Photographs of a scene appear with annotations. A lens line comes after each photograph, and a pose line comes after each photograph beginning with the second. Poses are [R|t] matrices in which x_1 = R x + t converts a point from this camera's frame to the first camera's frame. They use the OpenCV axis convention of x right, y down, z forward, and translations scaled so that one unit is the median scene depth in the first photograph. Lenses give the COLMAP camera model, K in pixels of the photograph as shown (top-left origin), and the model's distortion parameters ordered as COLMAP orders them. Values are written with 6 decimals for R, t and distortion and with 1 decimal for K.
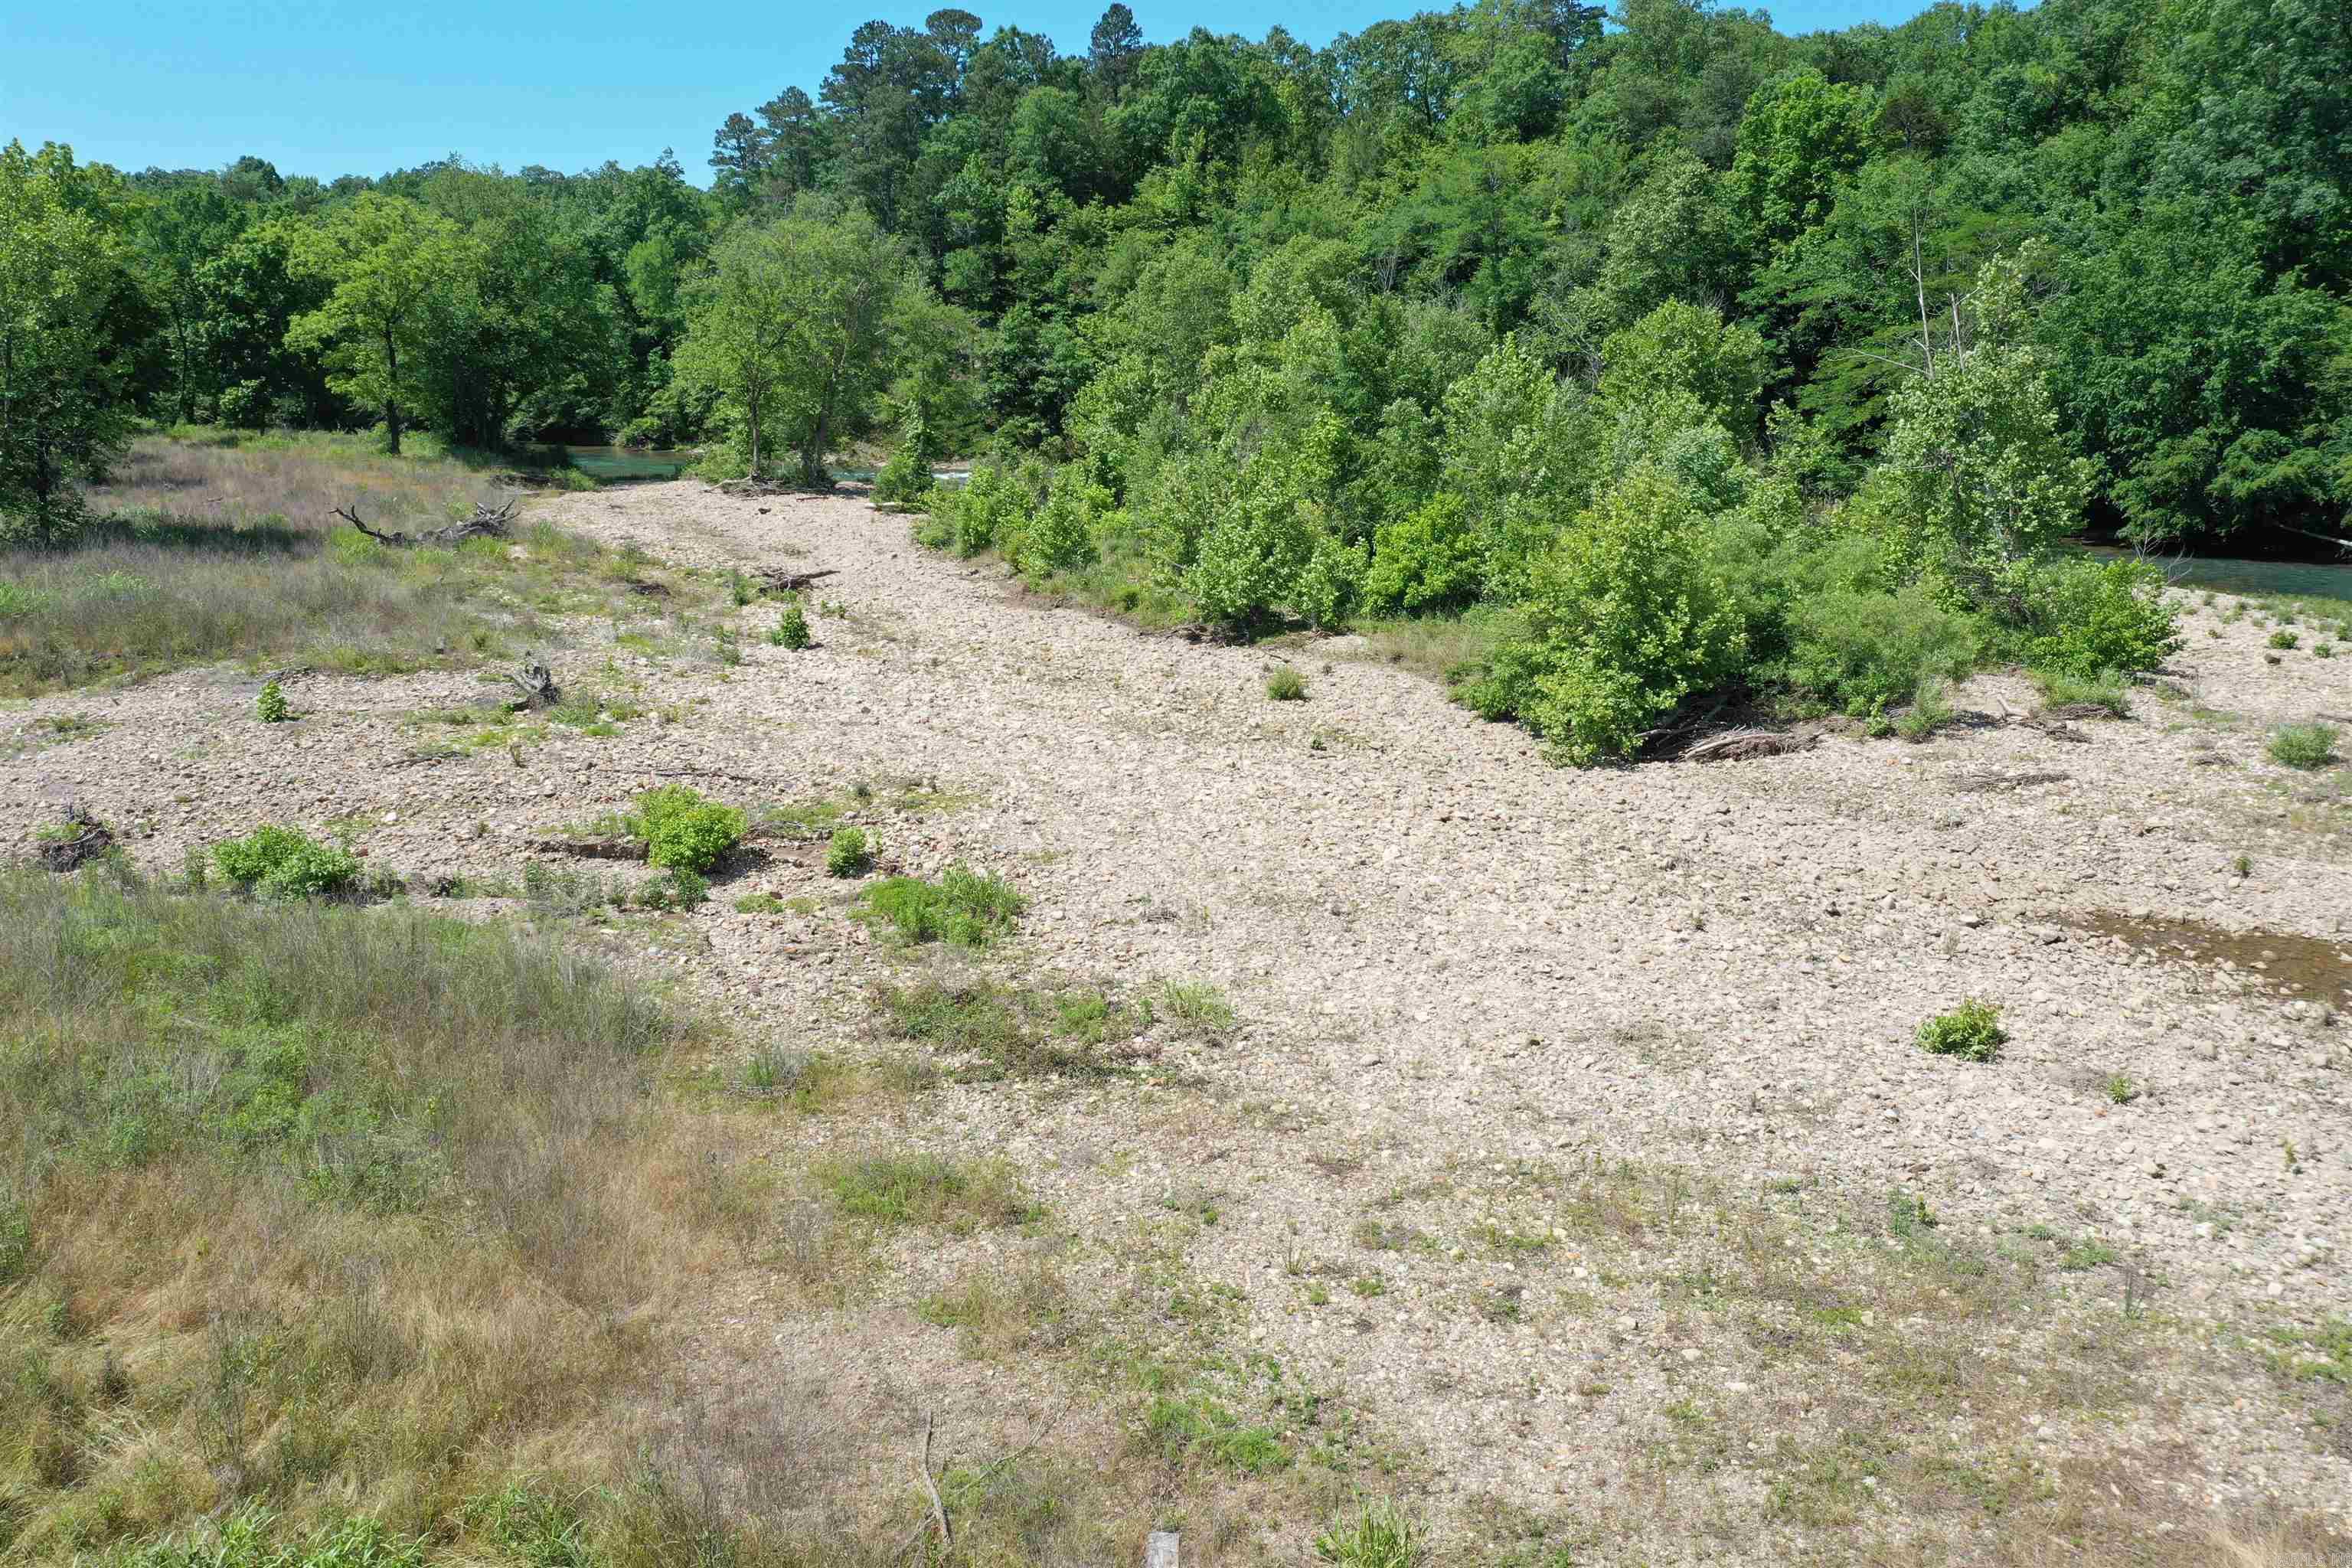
lens RADIAL K [[1839.0, 0, 1149.8], [0, 1839.0, 785.7], [0, 0, 1]] dist [0.000532, -0.007785]
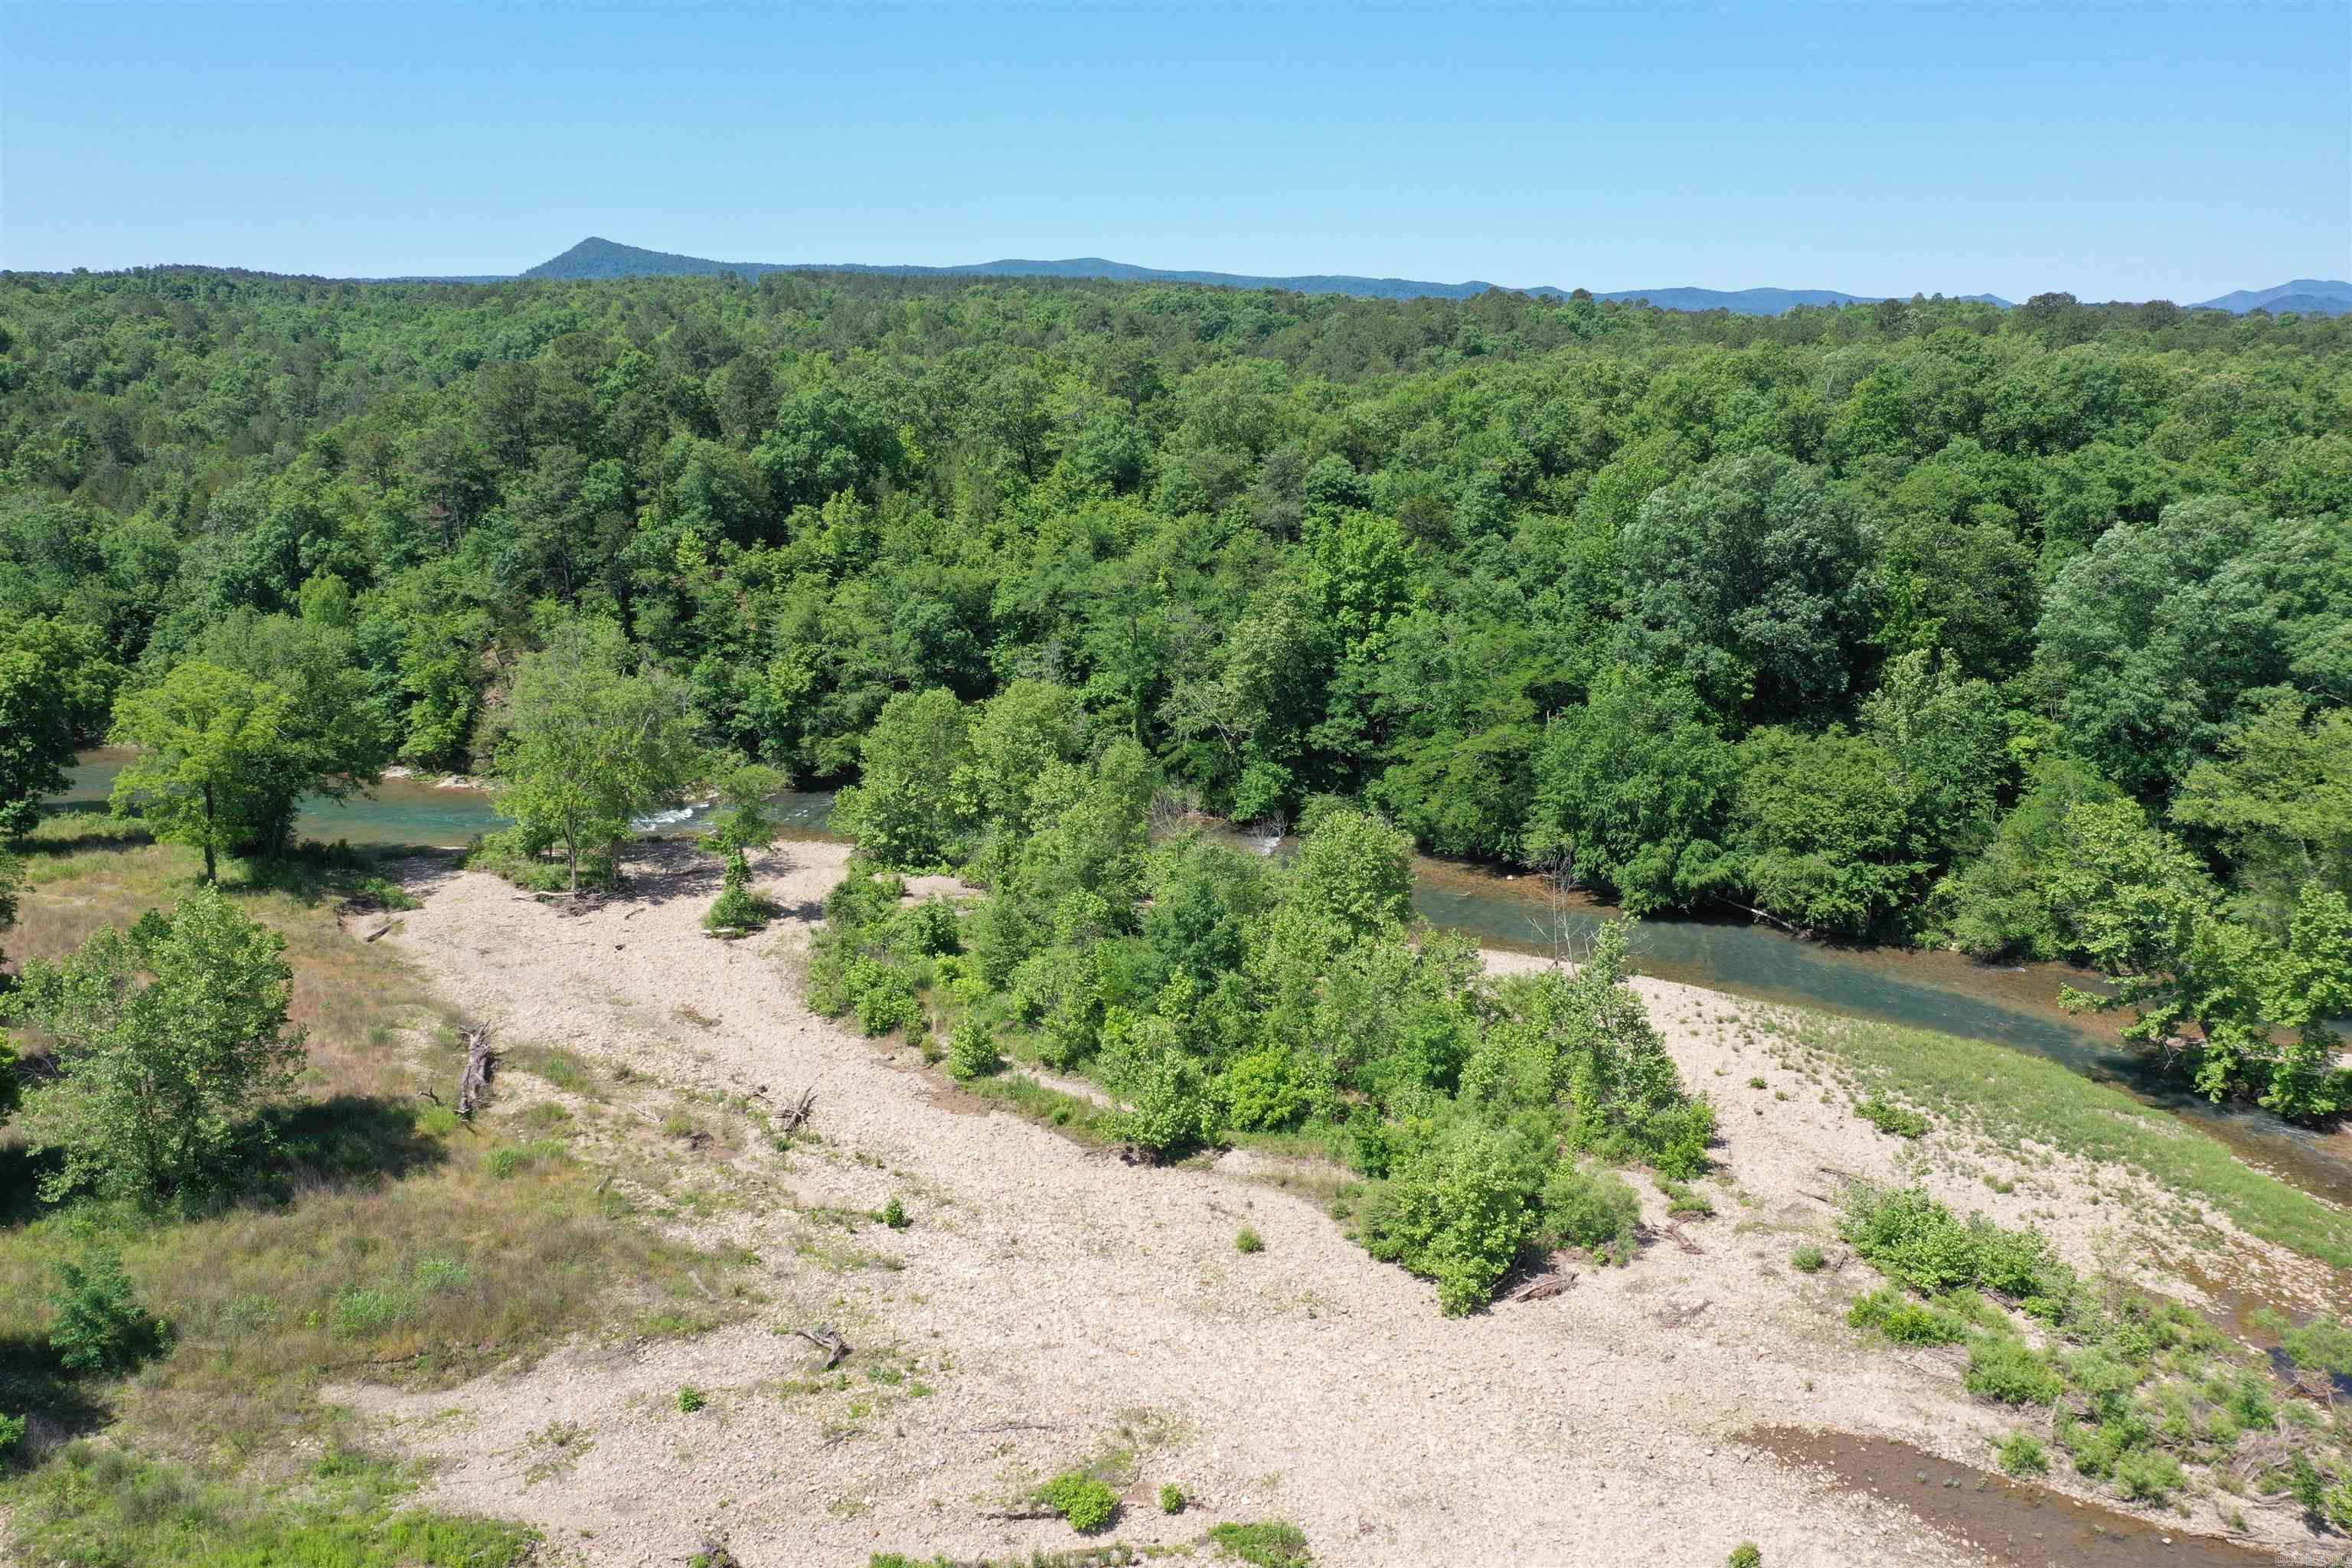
lens RADIAL K [[1839.0, 0, 1149.8], [0, 1839.0, 785.7], [0, 0, 1]] dist [0.000532, -0.007785]
pose [[0.953216, -0.071643, 0.293676, -0.200717], [0.075720, 0.997126, -0.002521, -0.201738], [-0.292652, 0.024640, 0.955902, -0.233772]]
